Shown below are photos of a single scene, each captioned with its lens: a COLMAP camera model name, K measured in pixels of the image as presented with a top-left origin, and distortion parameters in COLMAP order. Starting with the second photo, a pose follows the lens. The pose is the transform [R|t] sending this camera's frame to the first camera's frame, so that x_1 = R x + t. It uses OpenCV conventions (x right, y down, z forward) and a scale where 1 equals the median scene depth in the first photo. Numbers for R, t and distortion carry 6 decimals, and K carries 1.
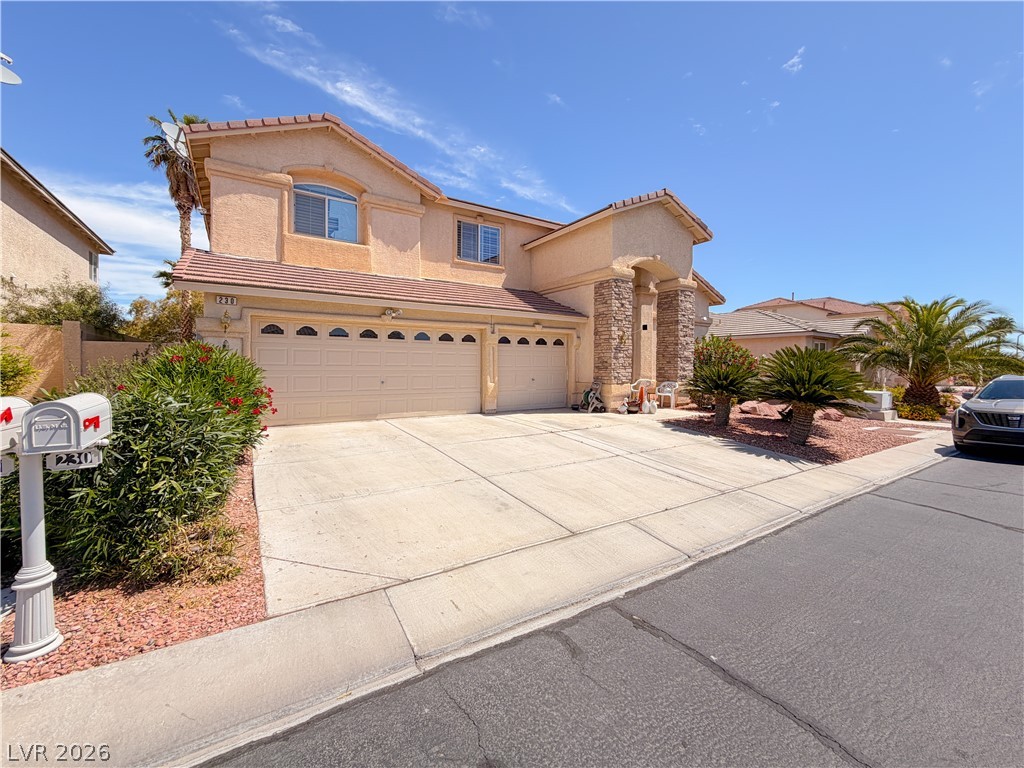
lens RADIAL K [[413.2, 0, 504.1], [0, 413.2, 371.2], [0, 0, 1]] dist [-0.002243, -0.000456]
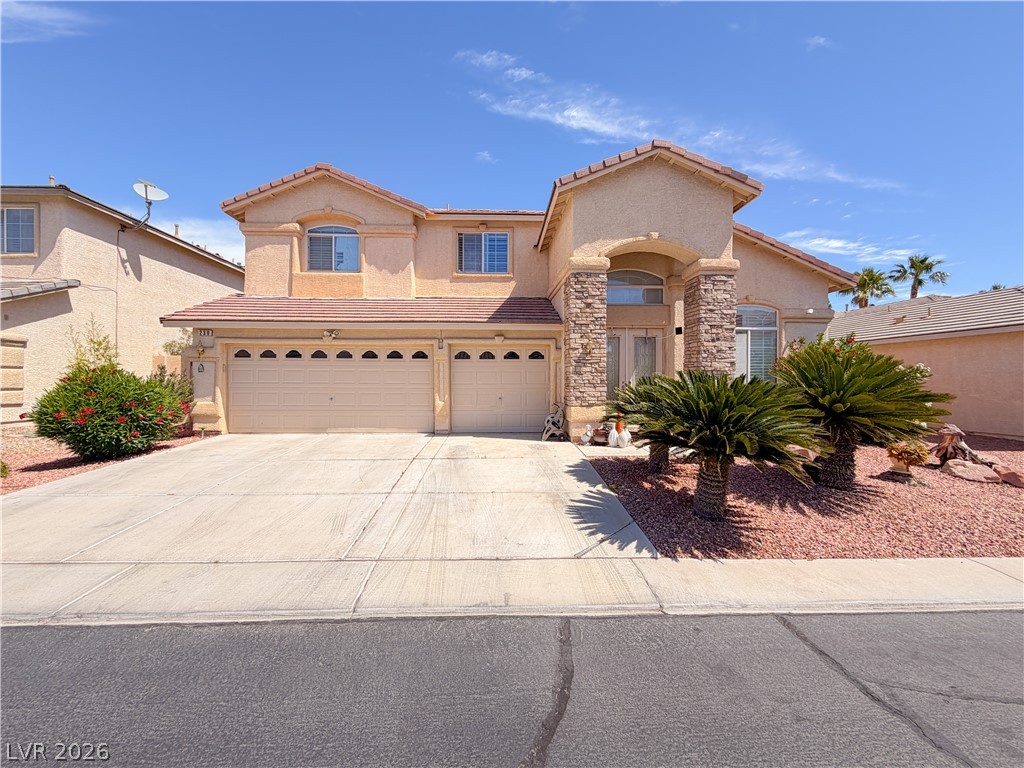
lens RADIAL K [[433.3, 0, 512.0], [0, 433.3, 384.0], [0, 0, 1]] dist [-0.000081, 0.000334]
pose [[0.860837, -0.002413, -0.508874, 0.556209], [-0.006383, 0.999859, -0.015540, 0.002637], [0.508840, 0.016626, 0.860701, 0.215370]]
